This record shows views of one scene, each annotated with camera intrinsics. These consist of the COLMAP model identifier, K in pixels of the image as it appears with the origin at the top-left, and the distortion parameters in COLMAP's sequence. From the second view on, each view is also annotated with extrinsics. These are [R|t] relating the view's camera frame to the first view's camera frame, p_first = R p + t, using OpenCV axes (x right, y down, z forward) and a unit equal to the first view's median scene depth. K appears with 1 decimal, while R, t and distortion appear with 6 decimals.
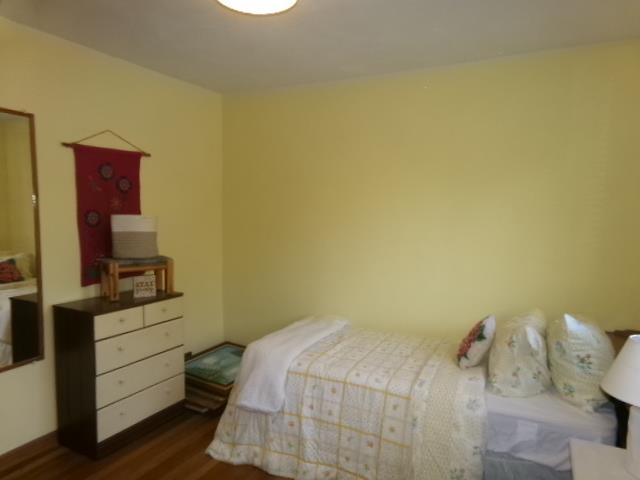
lens RADIAL K [[441.6, 0, 320.0], [0, 441.6, 240.0], [0, 0, 1]] dist [0.017486, 0.003644]
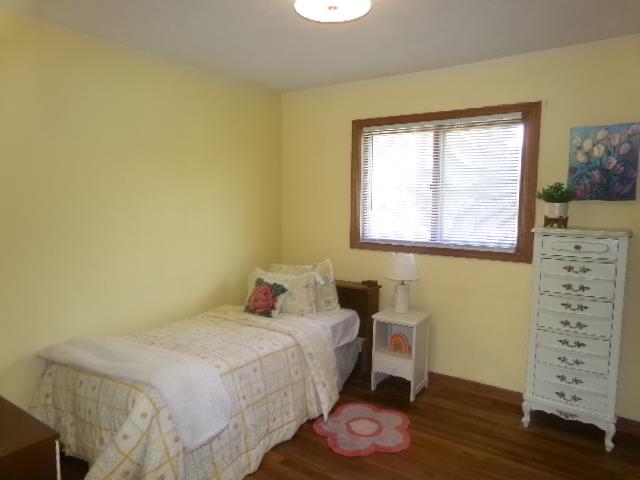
lens RADIAL K [[441.6, 0, 320.0], [0, 441.6, 240.0], [0, 0, 1]] dist [0.017486, 0.003644]
pose [[0.112042, -0.099378, 0.988722, -0.983326], [0.057998, 0.993944, 0.093330, -0.061566], [-0.992009, 0.046887, 0.117127, 0.717664]]
